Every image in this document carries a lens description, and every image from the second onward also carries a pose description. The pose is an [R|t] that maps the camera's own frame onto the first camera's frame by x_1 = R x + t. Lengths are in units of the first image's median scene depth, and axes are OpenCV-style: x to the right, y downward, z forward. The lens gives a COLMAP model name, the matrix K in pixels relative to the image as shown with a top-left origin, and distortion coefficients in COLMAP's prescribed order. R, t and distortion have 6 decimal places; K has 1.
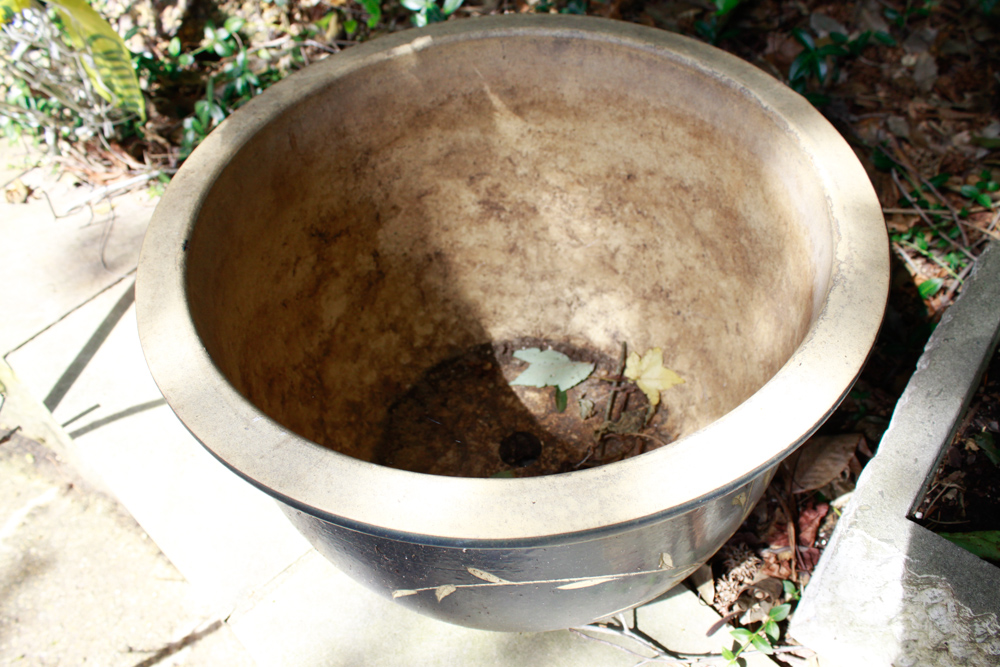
lens RADIAL K [[900.9, 0, 500.6], [0, 900.9, 341.8], [0, 0, 1]] dist [-0.130041, 0.046999]
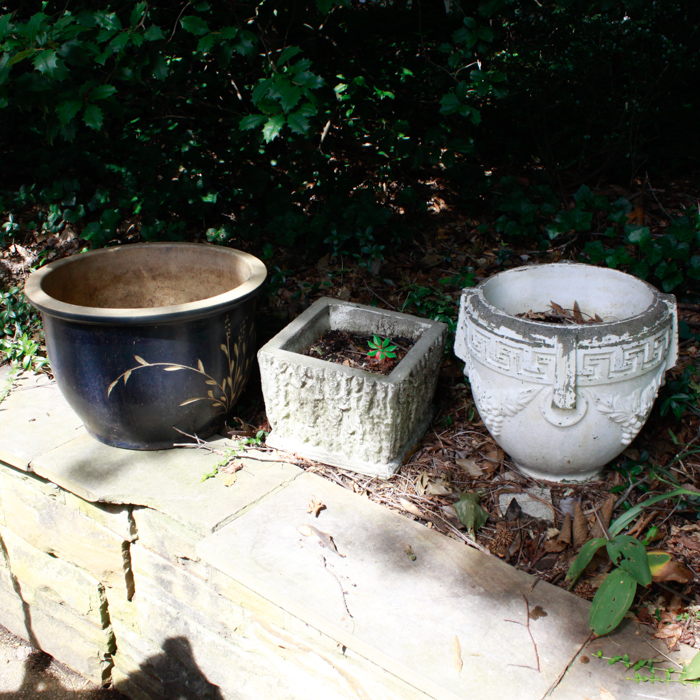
lens RADIAL K [[876.7, 0, 335.8], [0, 876.7, 355.2], [0, 0, 1]] dist [-0.128576, 0.000000]
pose [[0.979978, -0.017055, 0.198376, 0.033438], [0.104636, 0.891765, -0.440235, 1.154267], [-0.169396, 0.452178, 0.875694, -1.255077]]
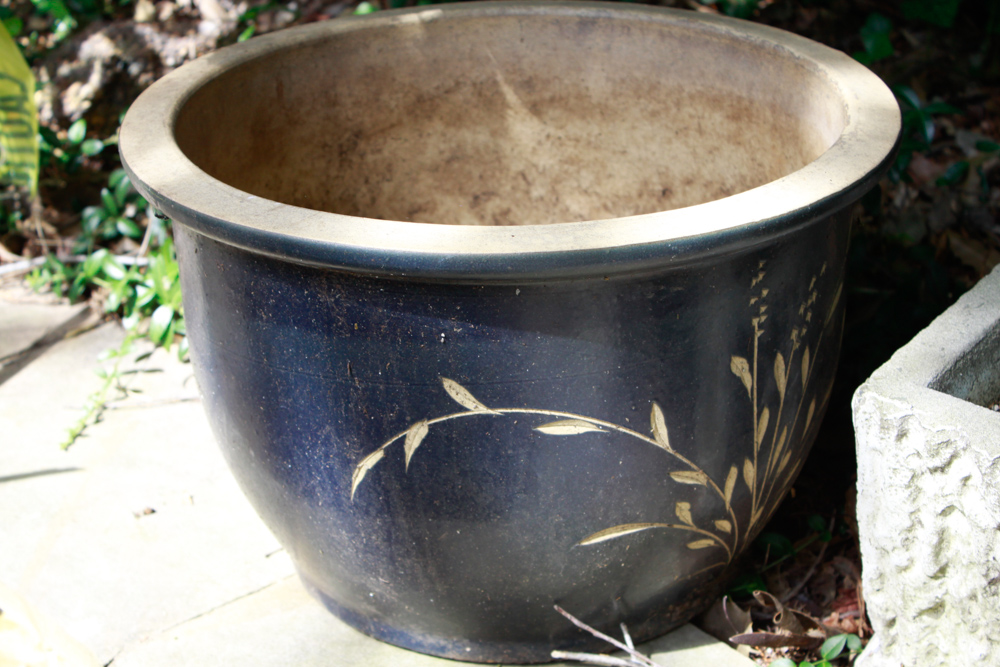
lens RADIAL K [[1906.4, 0, 497.6], [0, 1906.4, 332.1], [0, 0, 1]] dist [0.019920, 0.000000]
pose [[0.997821, 0.056323, -0.034374, 0.060256], [-0.065444, 0.911245, -0.406631, 0.705487], [0.008420, 0.407994, 0.912946, -0.603285]]
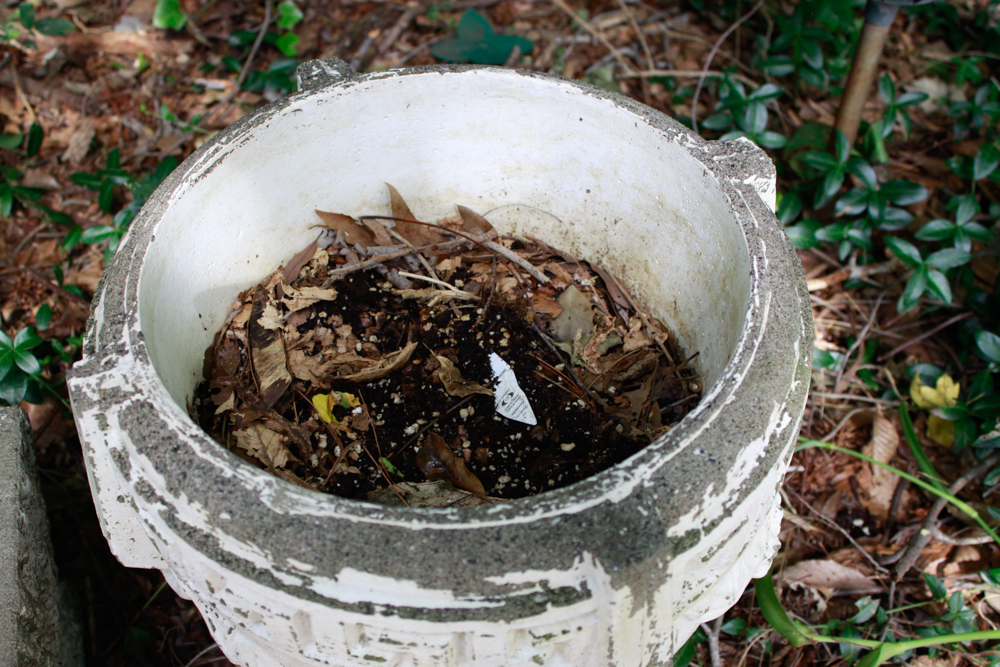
lens RADIAL K [[1135.2, 0, 496.9], [0, 1135.2, 339.0], [0, 0, 1]] dist [-0.087330, 0.000000]
pose [[0.632843, -0.494759, 0.595587, 0.539115], [0.551226, 0.828075, 0.102183, 0.146982], [-0.543747, 0.263637, 0.796765, -0.193910]]
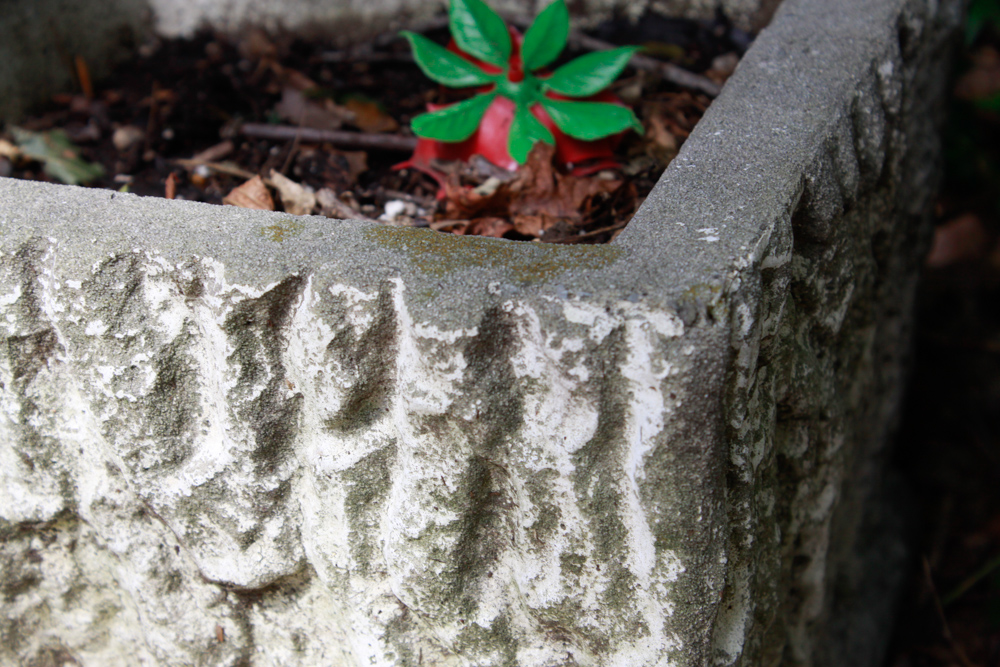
lens RADIAL K [[2337.6, 0, 494.4], [0, 2337.6, 337.3], [0, 0, 1]] dist [0.100516, 0.000000]
pose [[0.962202, -0.110311, 0.248997, 0.390406], [0.214425, 0.870532, -0.442941, 0.568968], [-0.167898, 0.479589, 0.861281, 0.082656]]
